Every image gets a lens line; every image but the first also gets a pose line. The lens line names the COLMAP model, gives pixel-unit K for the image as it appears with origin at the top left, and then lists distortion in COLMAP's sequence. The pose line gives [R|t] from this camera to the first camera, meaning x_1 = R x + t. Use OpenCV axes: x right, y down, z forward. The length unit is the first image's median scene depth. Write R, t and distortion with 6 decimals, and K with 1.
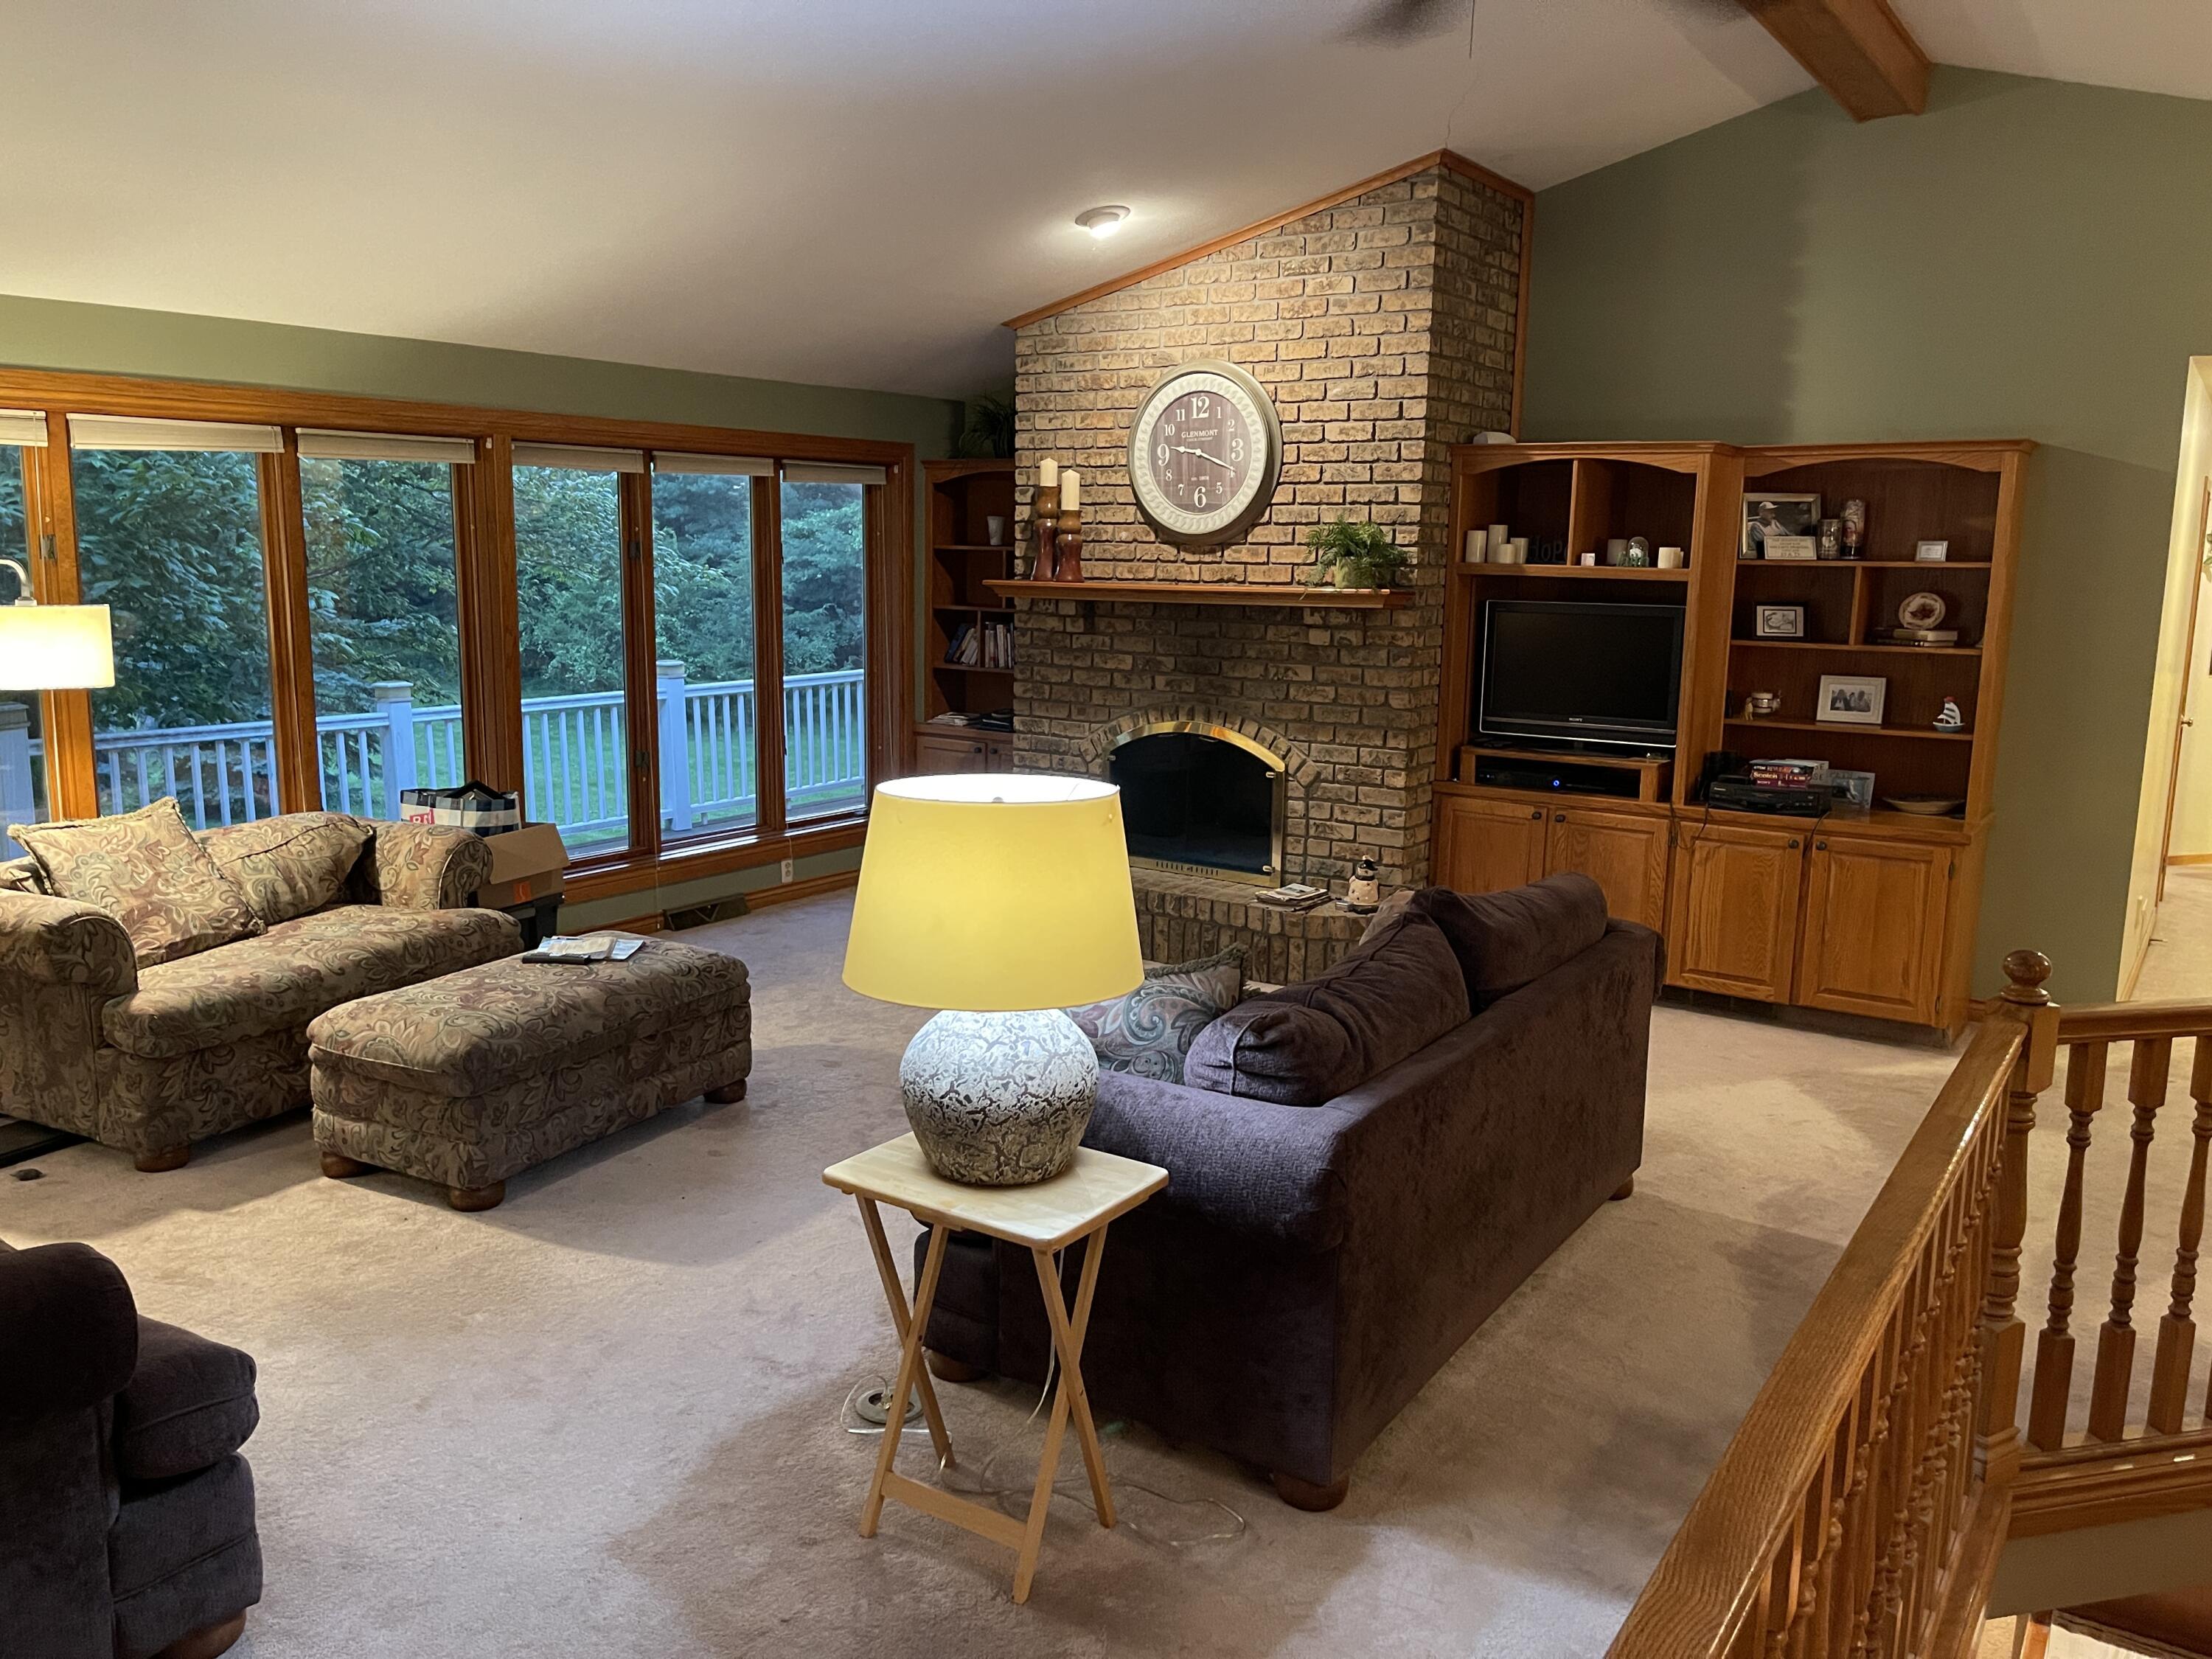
lens RADIAL K [[1672.7, 0, 1113.7], [0, 1672.7, 818.7], [0, 0, 1]] dist [0.069251, -0.084026]
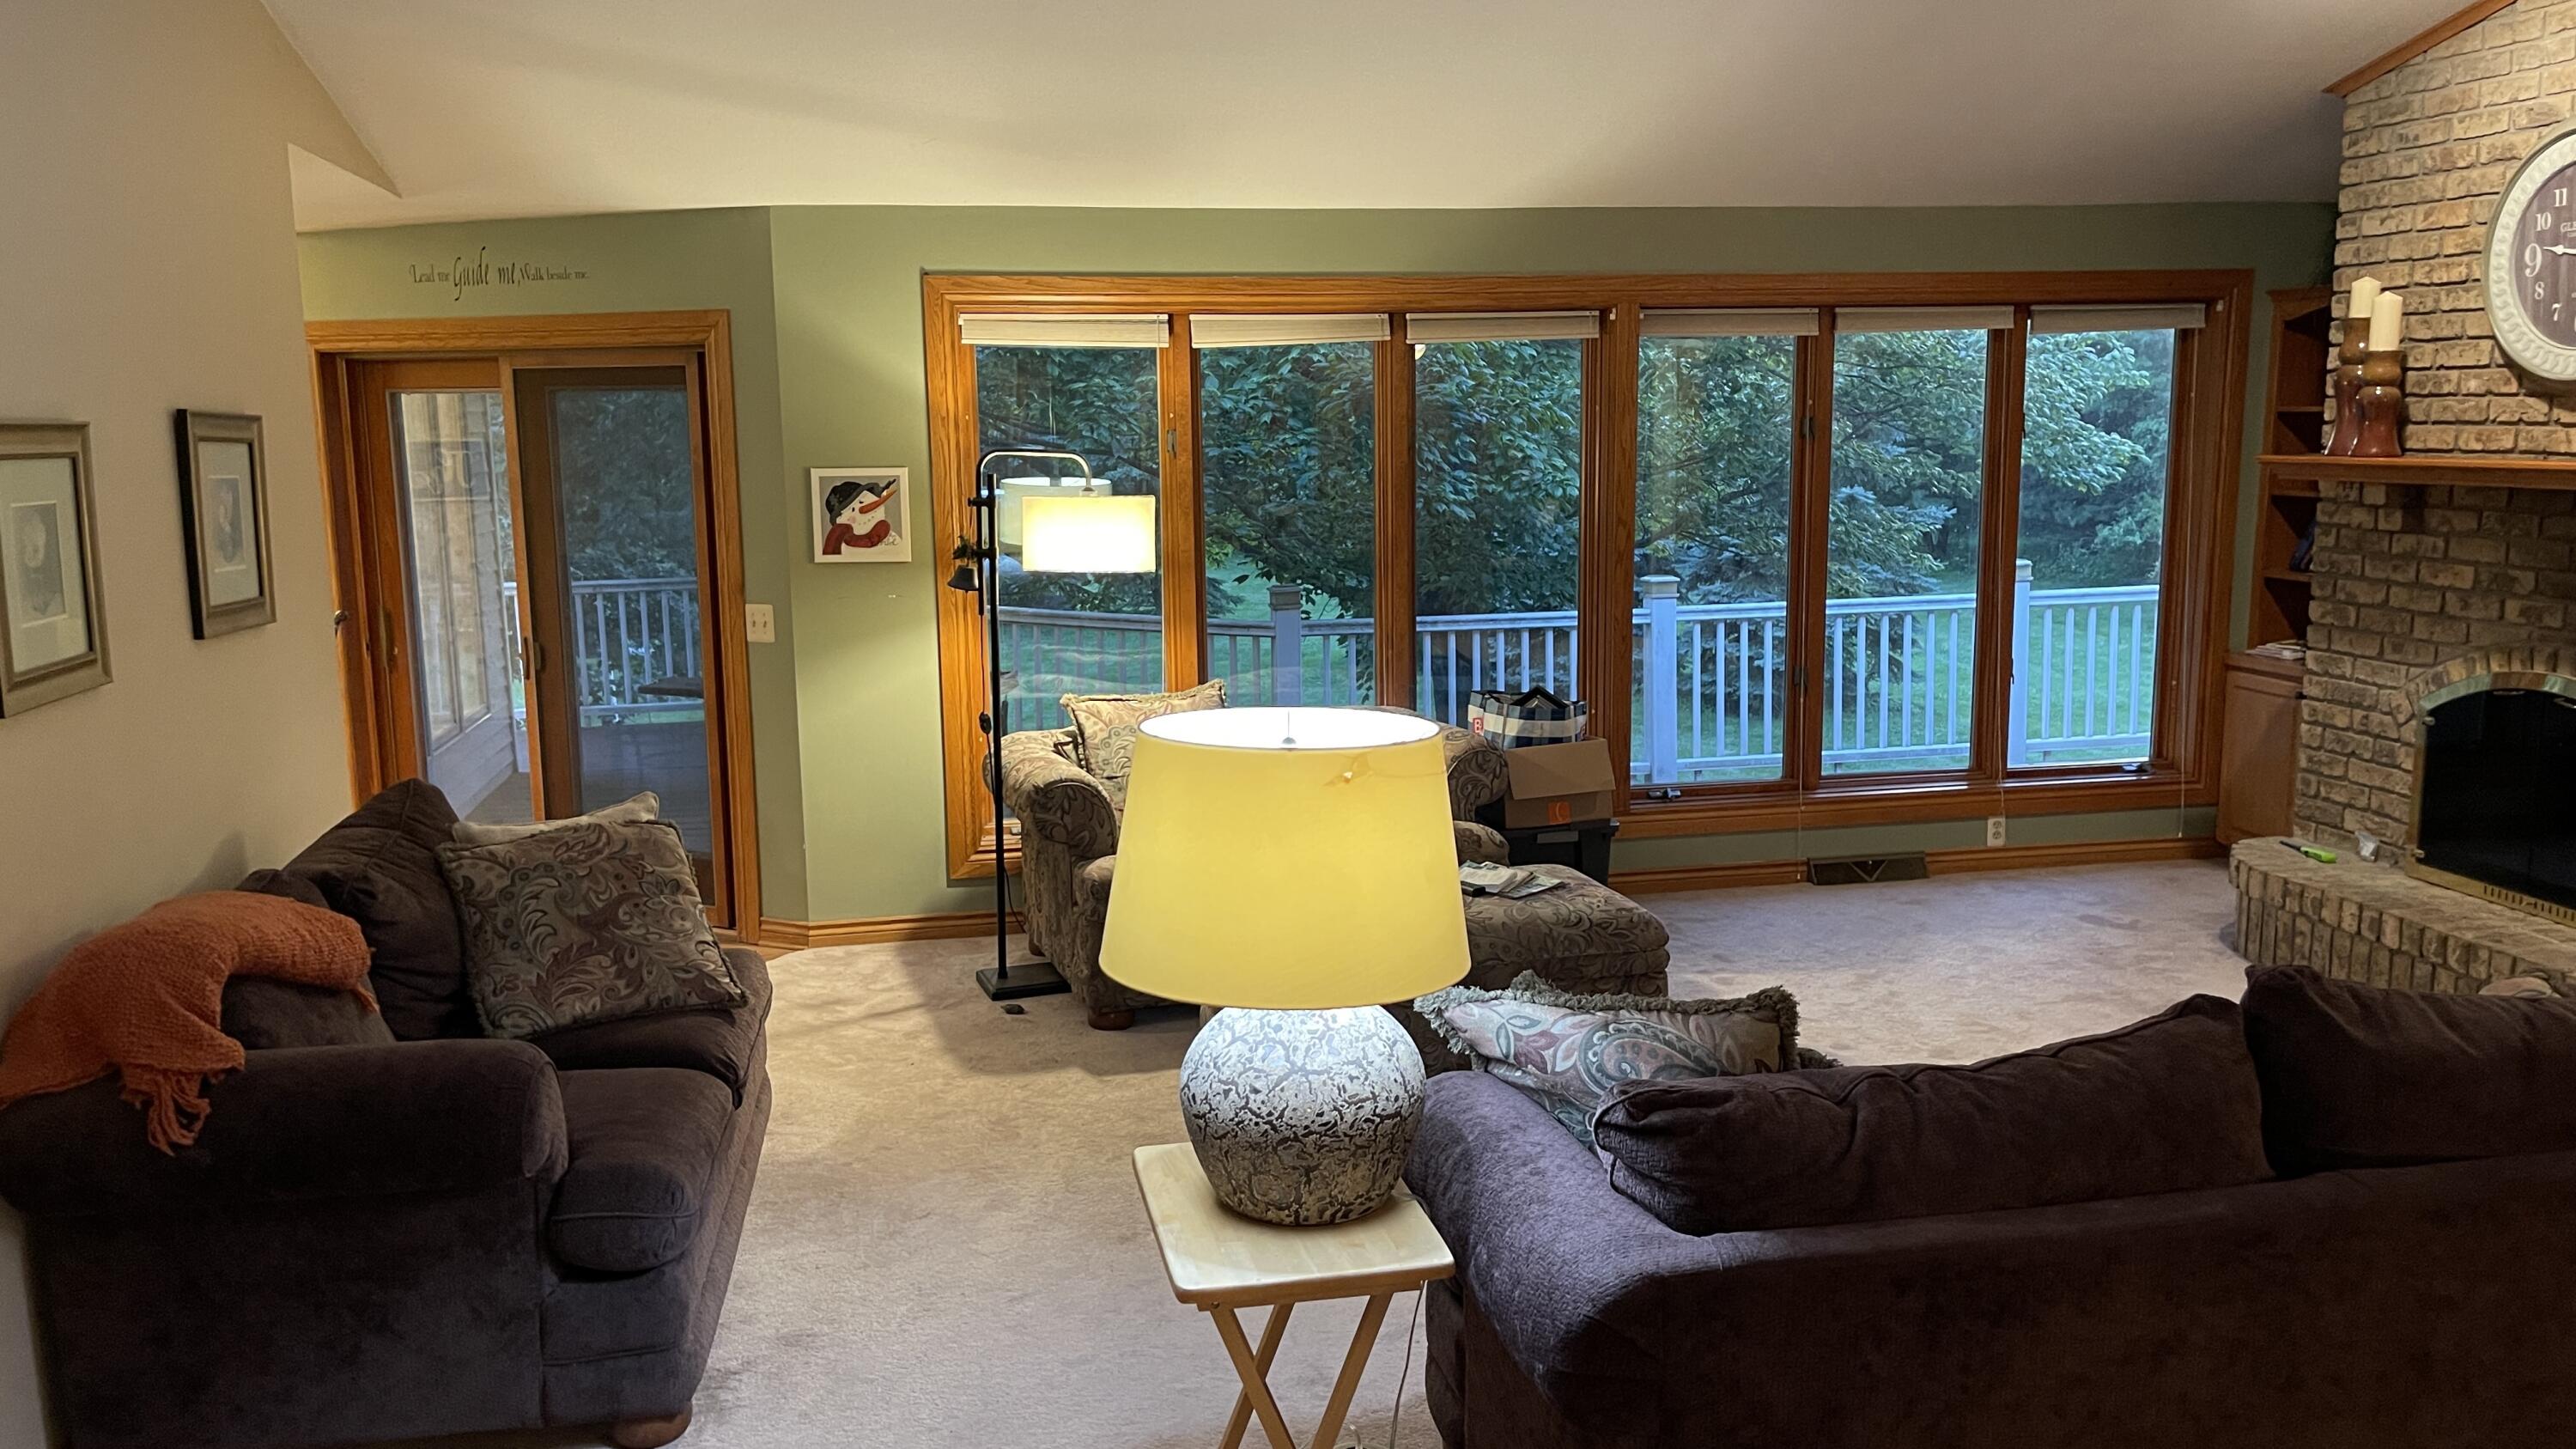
lens RADIAL K [[1948.6, 0, 1296.7], [0, 1948.6, 713.8], [0, 0, 1]] dist [0.071331, -0.091024]
pose [[0.713884, 0.081441, -0.695512, 0.268029], [-0.089581, 0.995675, 0.024641, -0.021933], [0.694511, 0.044714, 0.718092, 0.151020]]
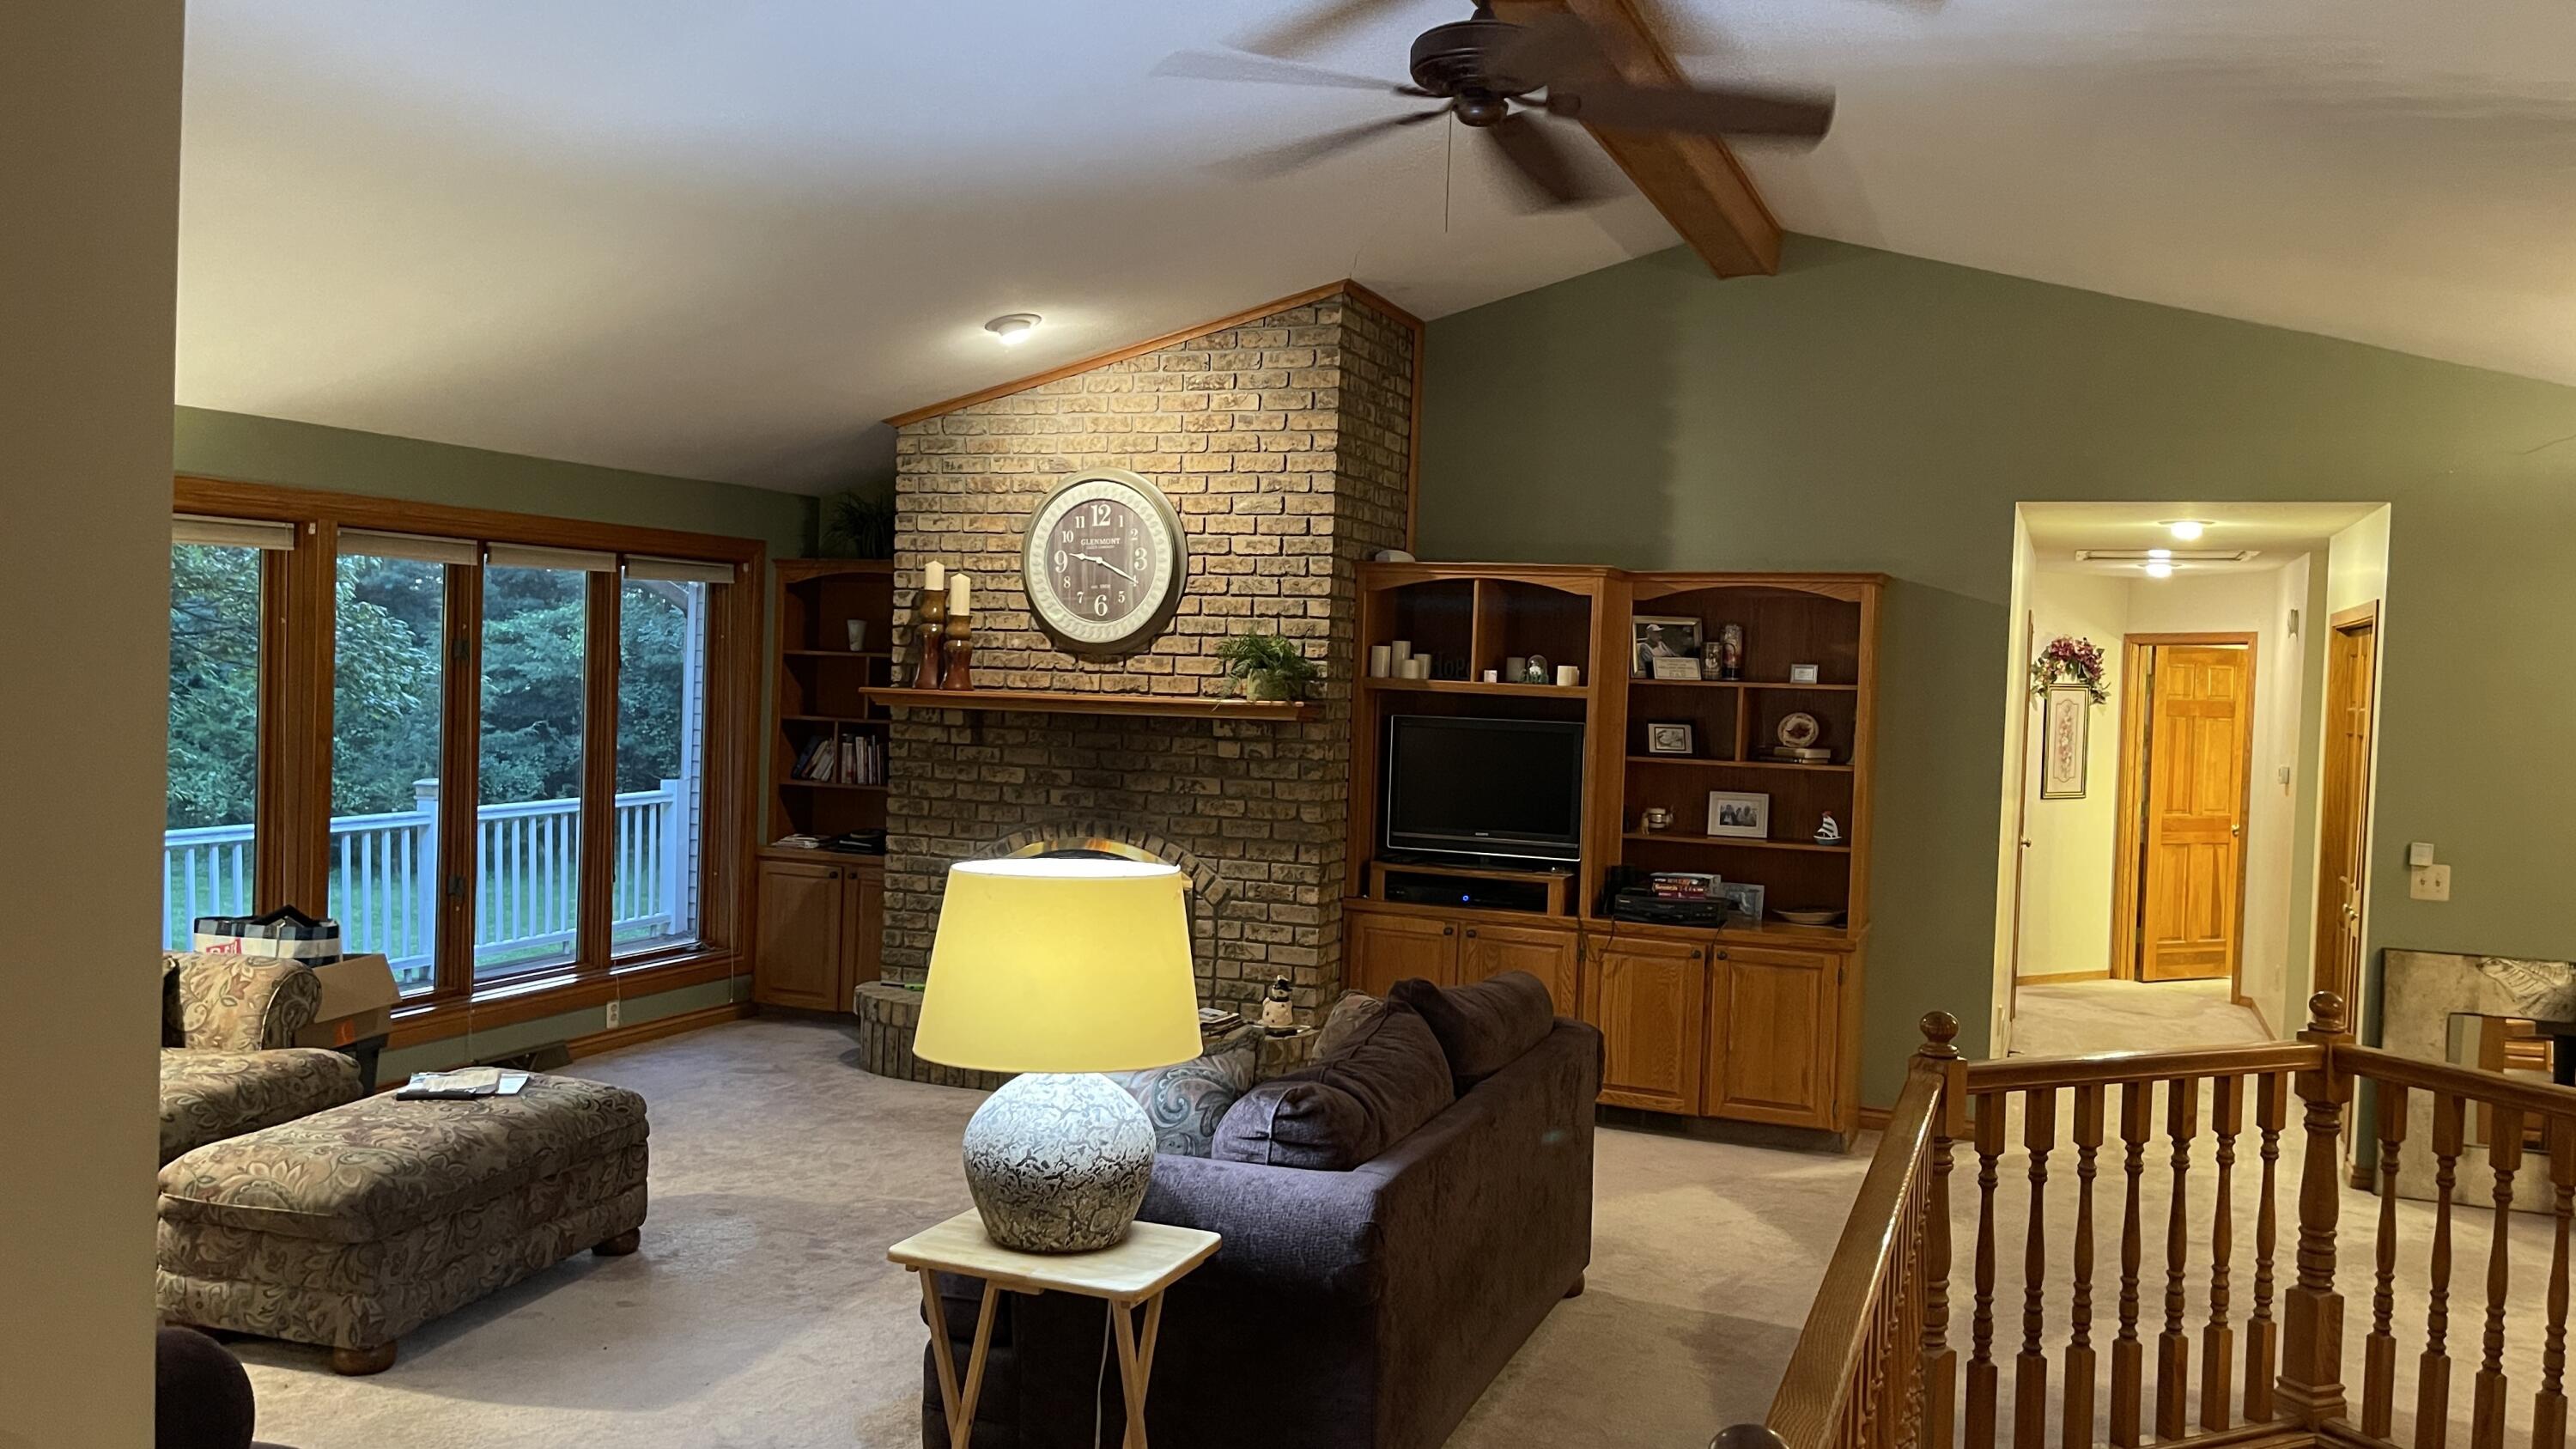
lens RADIAL K [[1948.6, 0, 1291.6], [0, 1948.6, 725.9], [0, 0, 1]] dist [0.071331, -0.091024]
pose [[0.977198, 0.010005, 0.212096, -0.088858], [0.017363, 0.991778, -0.126784, 0.023639], [-0.211621, 0.127575, 0.968990, -0.113506]]
